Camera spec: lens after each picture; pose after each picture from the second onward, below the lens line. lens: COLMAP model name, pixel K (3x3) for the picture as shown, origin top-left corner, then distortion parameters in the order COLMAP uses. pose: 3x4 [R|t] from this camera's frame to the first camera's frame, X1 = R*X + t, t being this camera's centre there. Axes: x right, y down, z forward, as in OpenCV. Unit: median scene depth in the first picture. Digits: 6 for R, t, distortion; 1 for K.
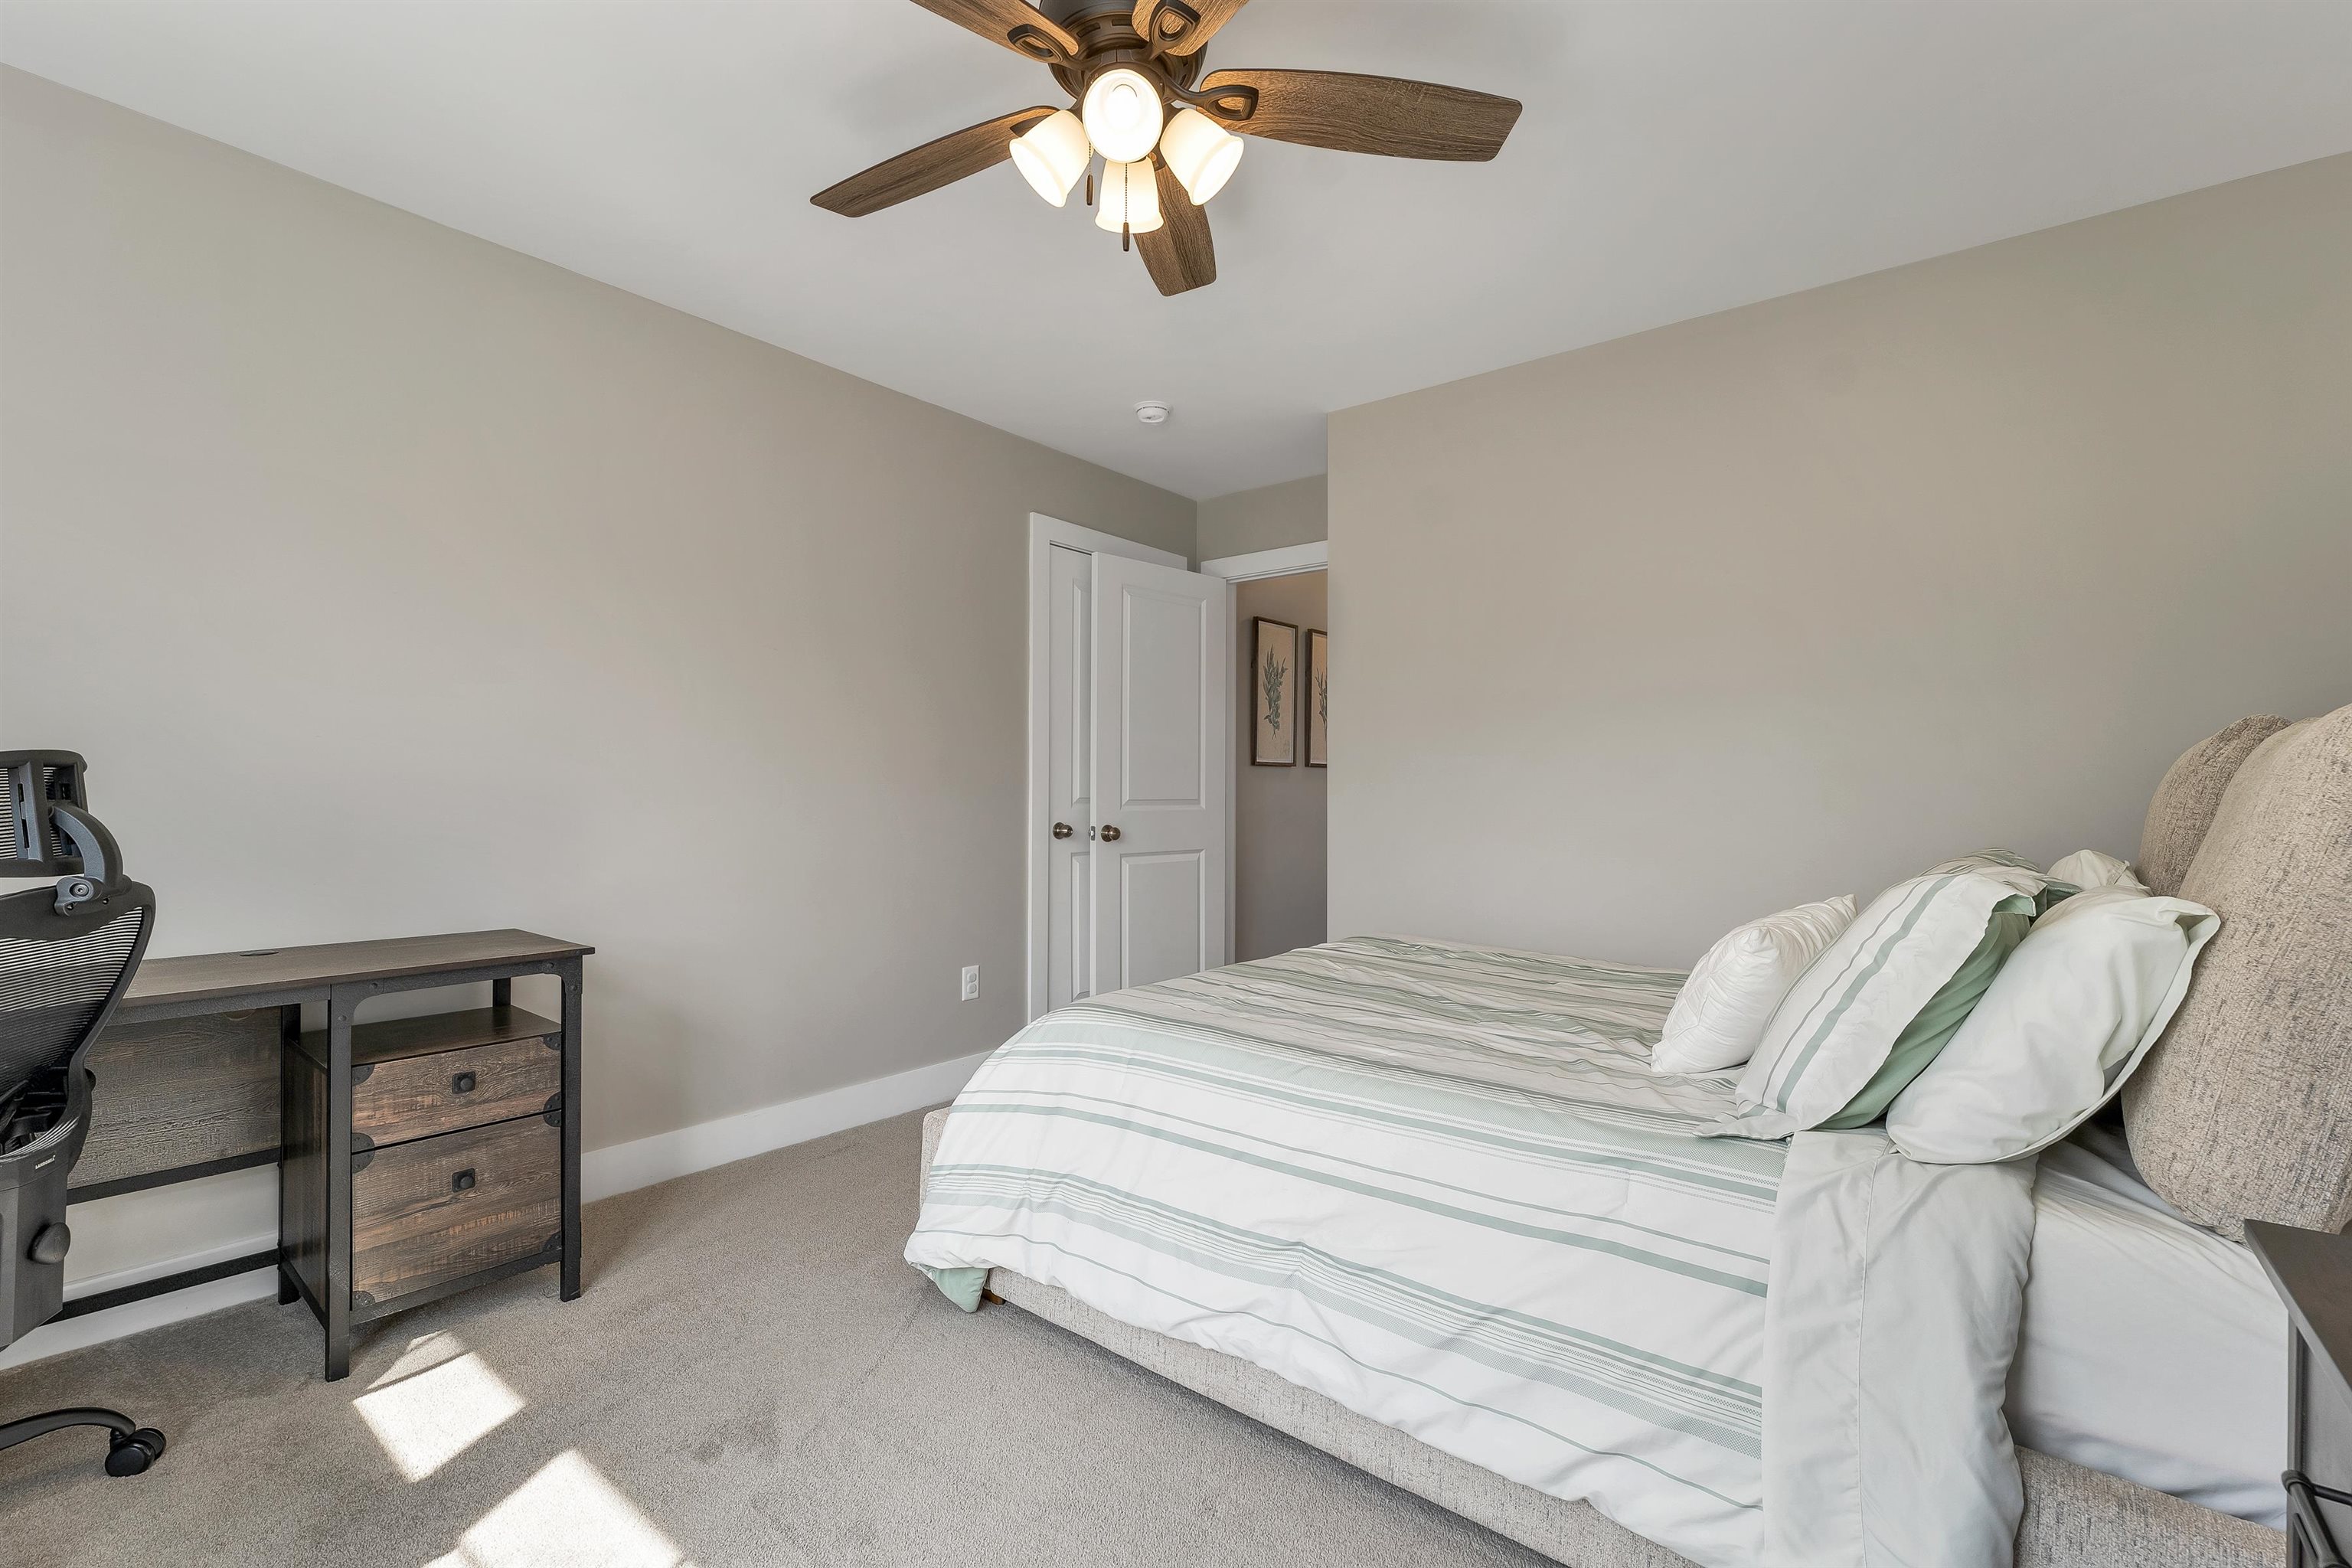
lens RADIAL K [[1012.0, 0, 1175.4], [0, 1012.0, 790.2], [0, 0, 1]] dist [-0.003042, -0.000090]
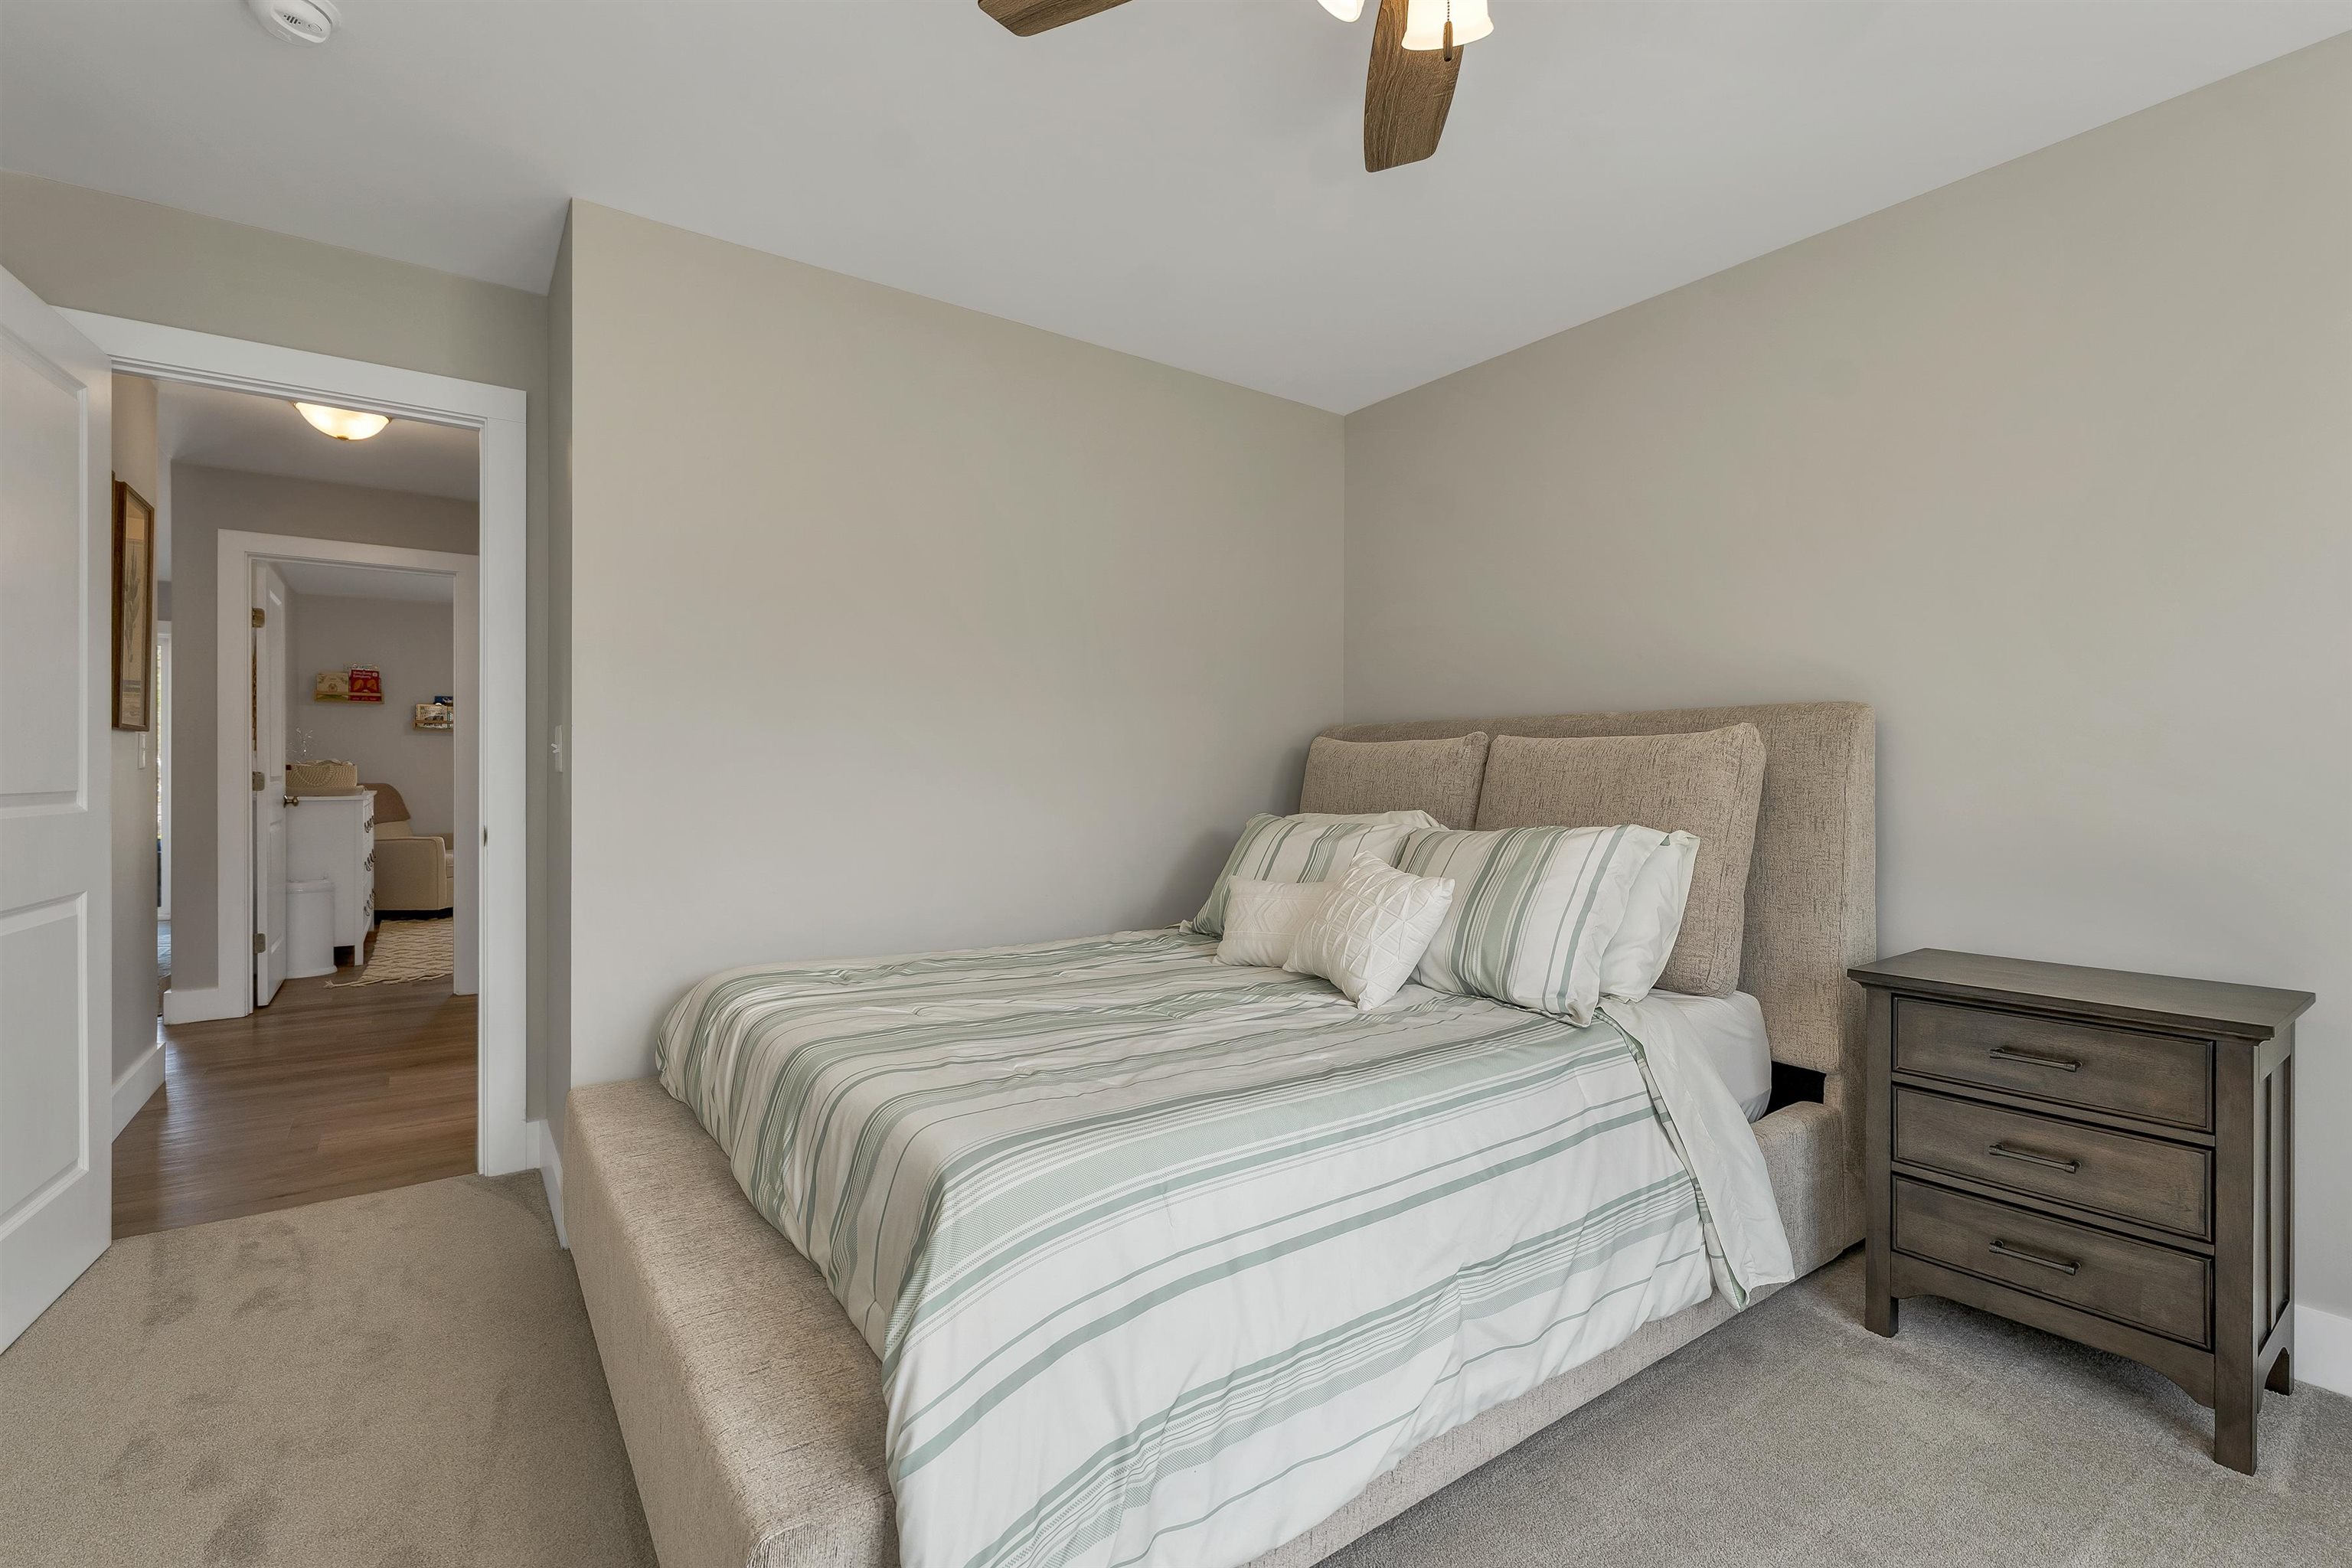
lens RADIAL K [[1033.3, 0, 1176.5], [0, 1033.3, 787.2], [0, 0, 1]] dist [-0.000977, -0.000088]
pose [[0.269373, -0.014430, 0.962928, -0.873064], [-0.001806, 0.999878, 0.015489, -0.005078], [-0.963034, -0.005911, 0.269314, 1.032687]]
